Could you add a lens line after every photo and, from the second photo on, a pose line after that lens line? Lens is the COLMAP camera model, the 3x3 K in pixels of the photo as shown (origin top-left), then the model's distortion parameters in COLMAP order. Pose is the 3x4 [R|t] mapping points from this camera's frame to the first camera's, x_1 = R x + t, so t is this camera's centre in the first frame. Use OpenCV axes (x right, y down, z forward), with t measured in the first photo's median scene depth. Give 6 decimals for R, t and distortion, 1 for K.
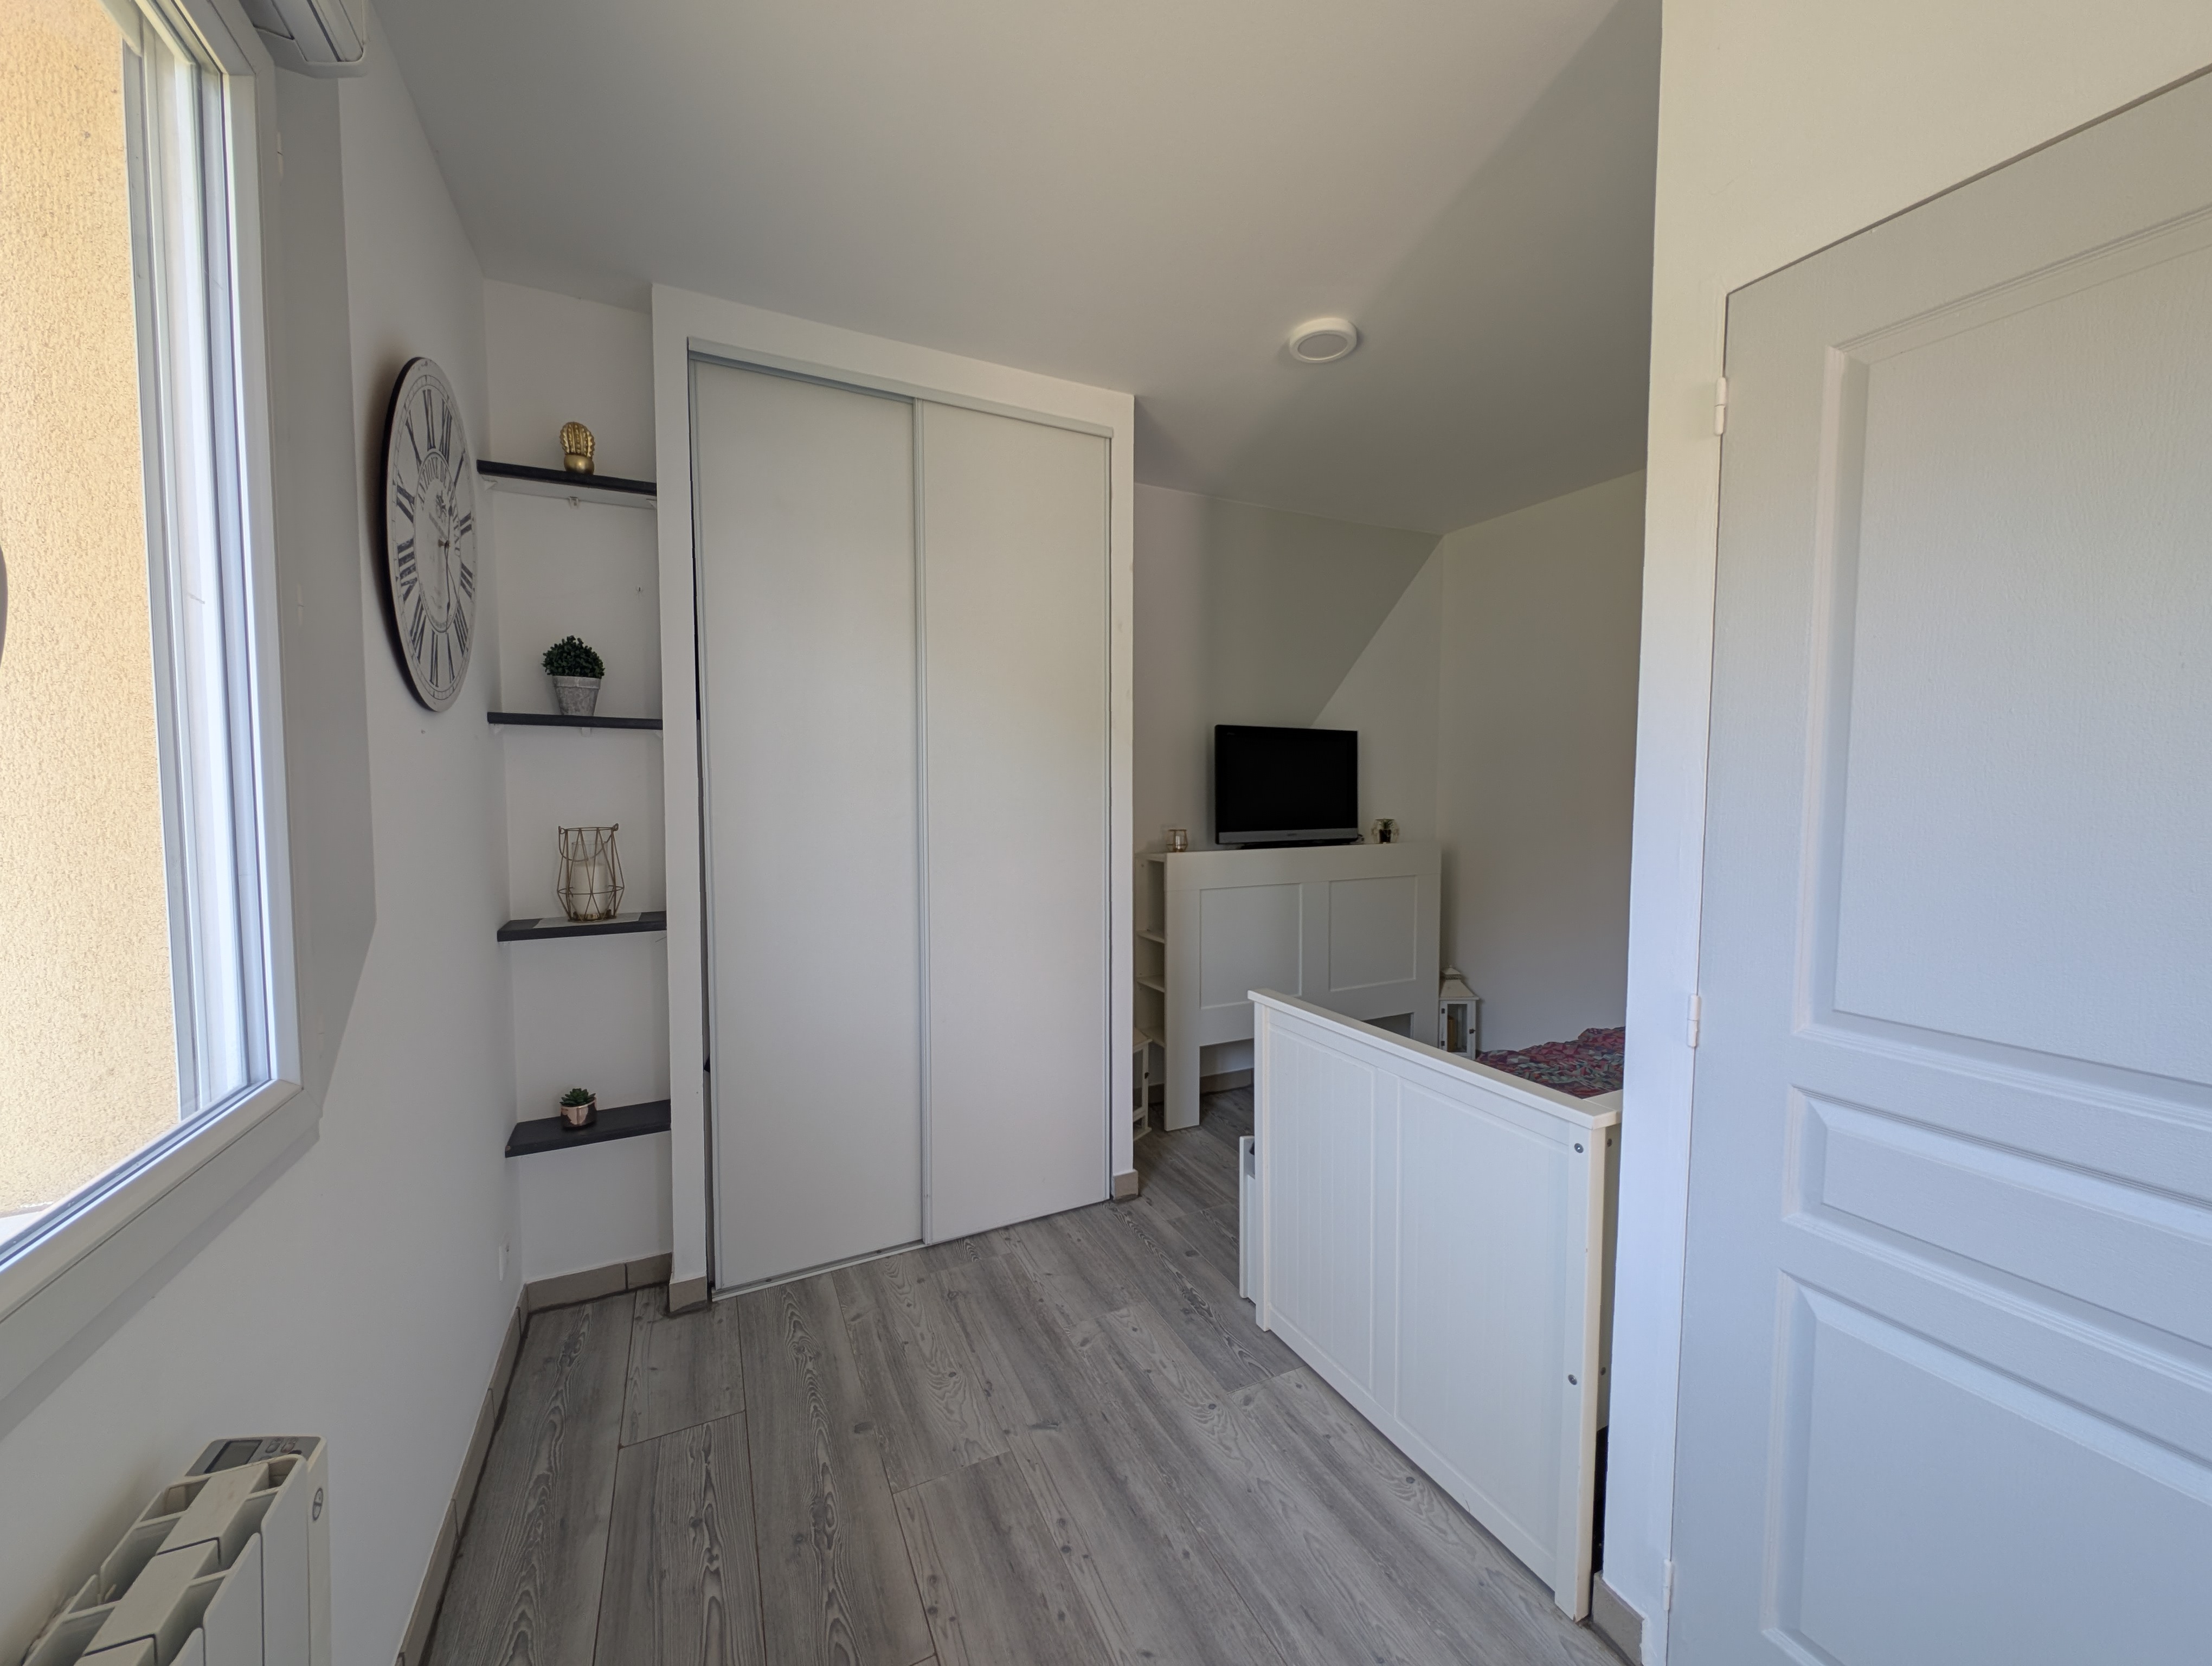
lens RADIAL K [[845.4, 0, 1111.6], [0, 845.4, 827.8], [0, 0, 1]] dist [0.002764, -0.002933]
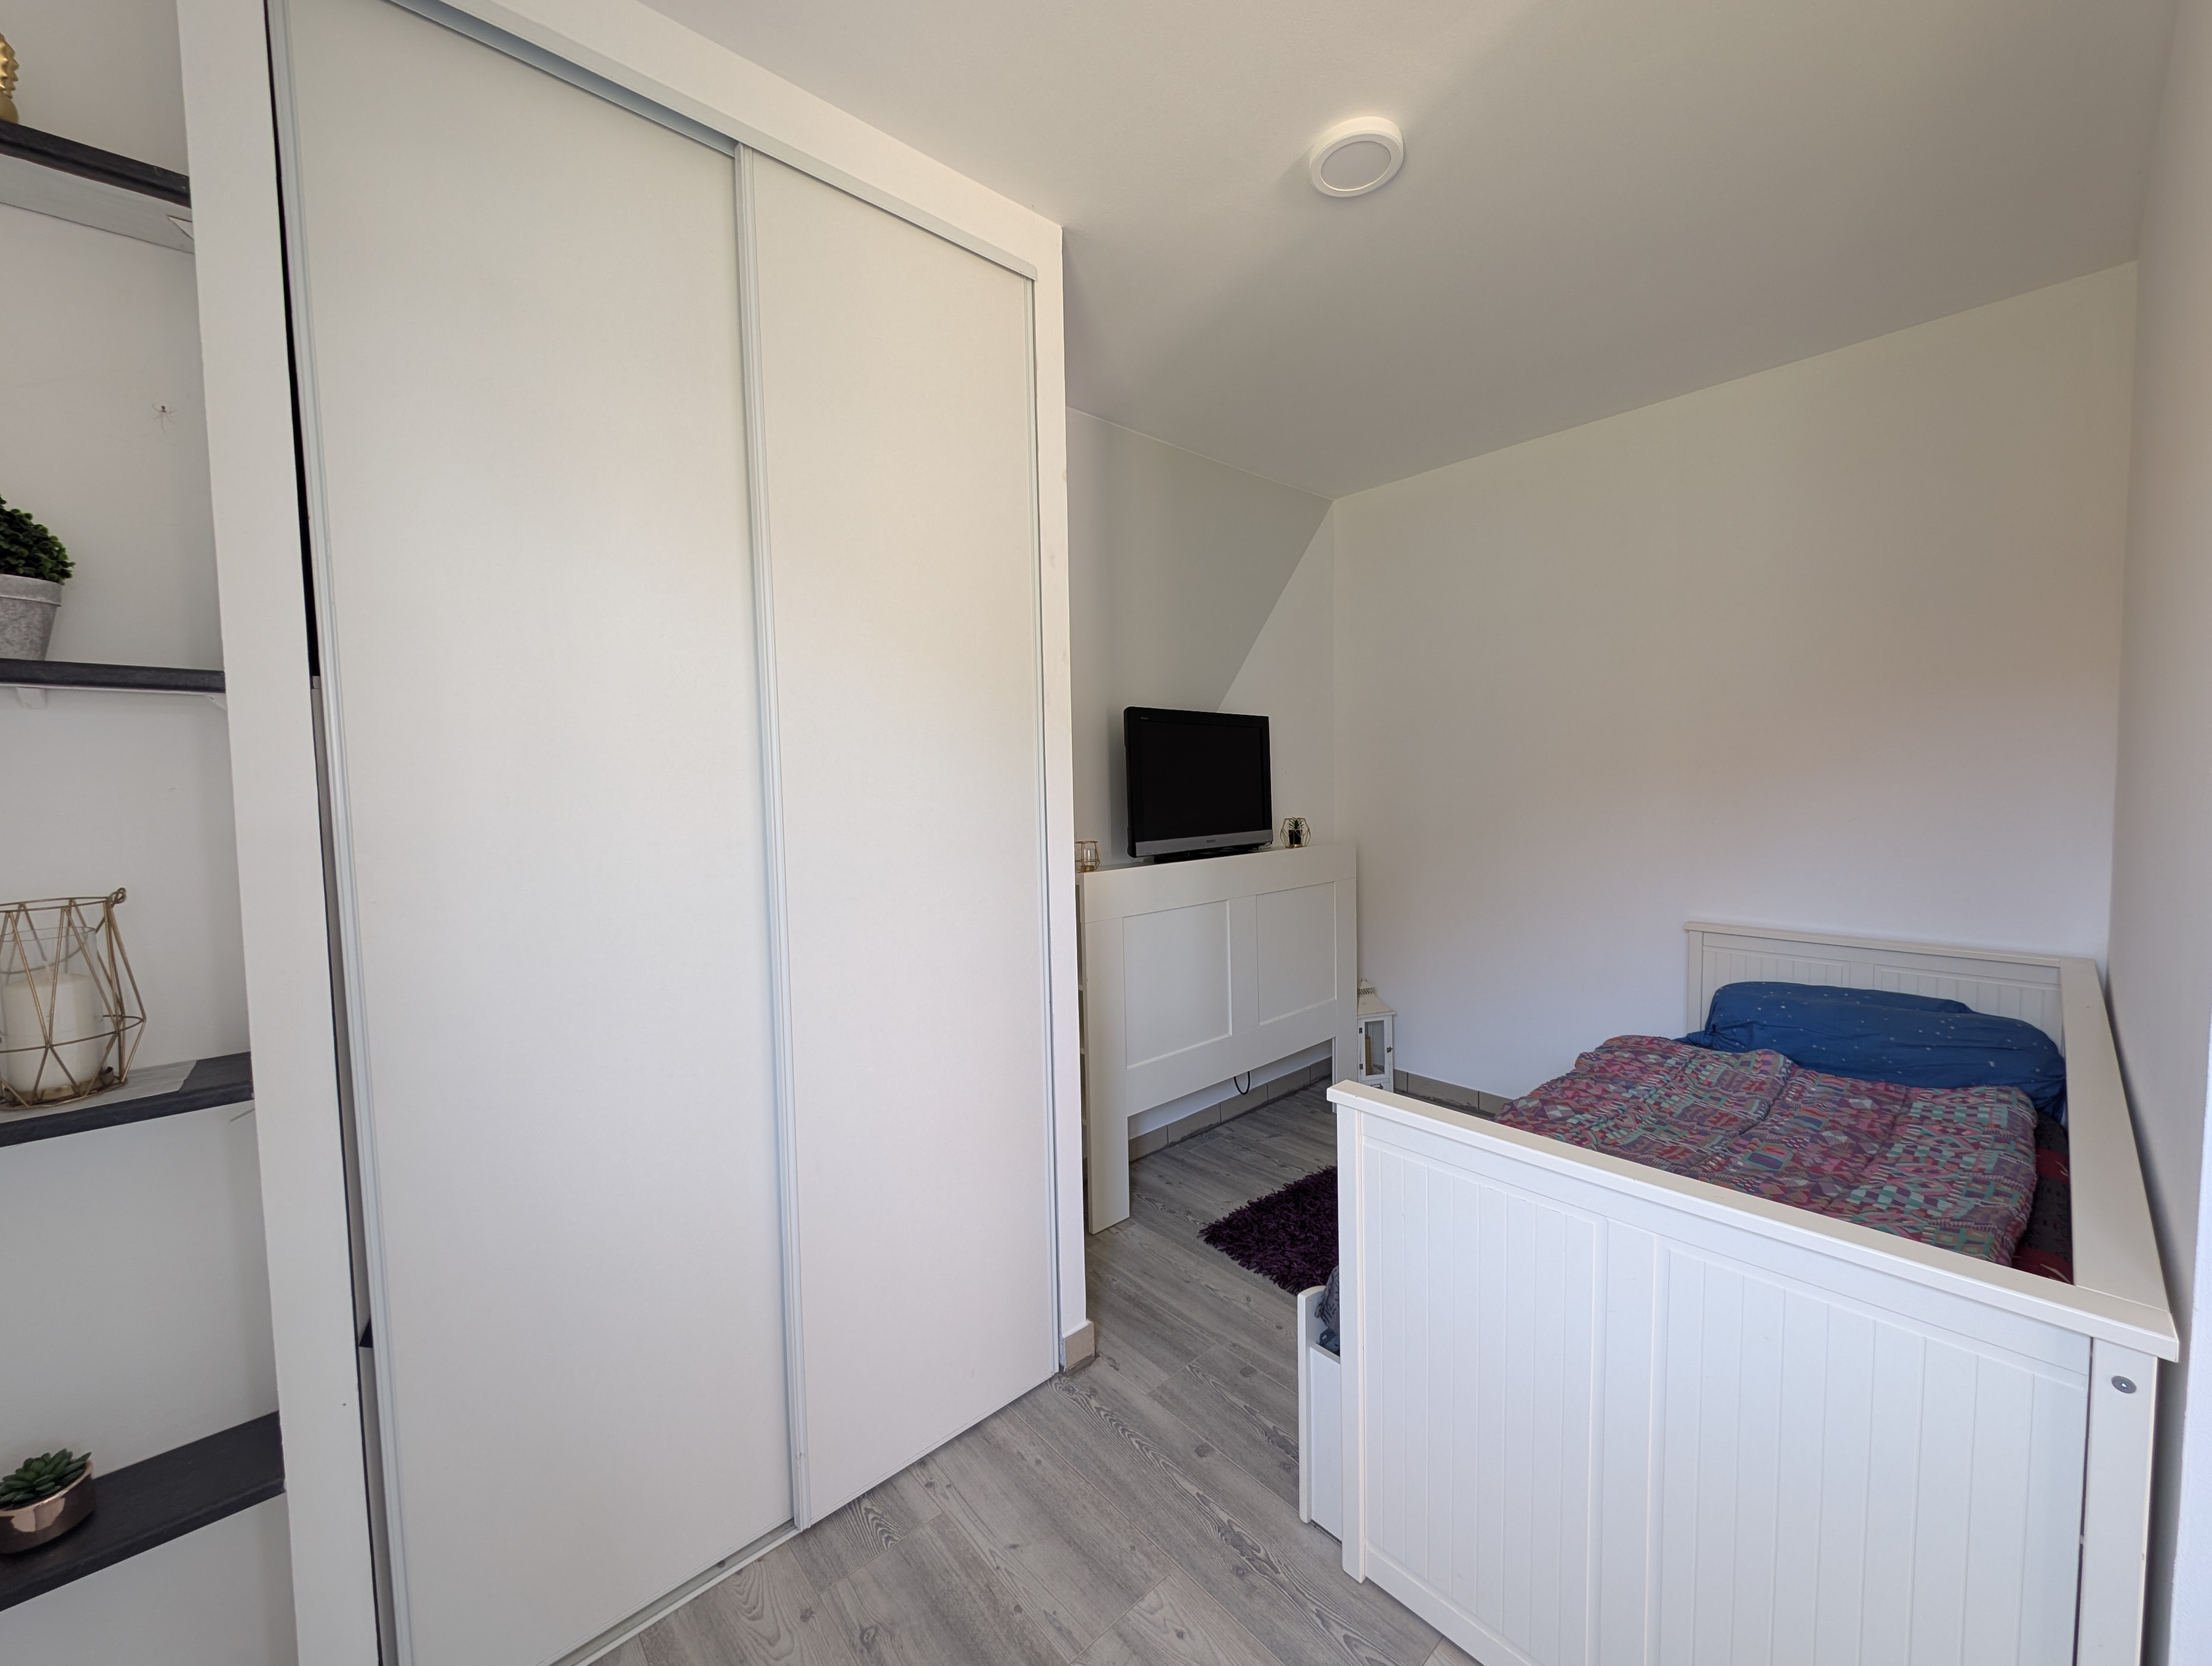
lens RADIAL K [[845.4, 0, 1111.7], [0, 845.4, 829.6], [0, 0, 1]] dist [0.002764, -0.002933]
pose [[0.963207, -0.035640, 0.266386, -0.154212], [0.034742, 0.999364, 0.008087, -0.020797], [-0.266504, 0.001465, 0.963833, 0.356177]]
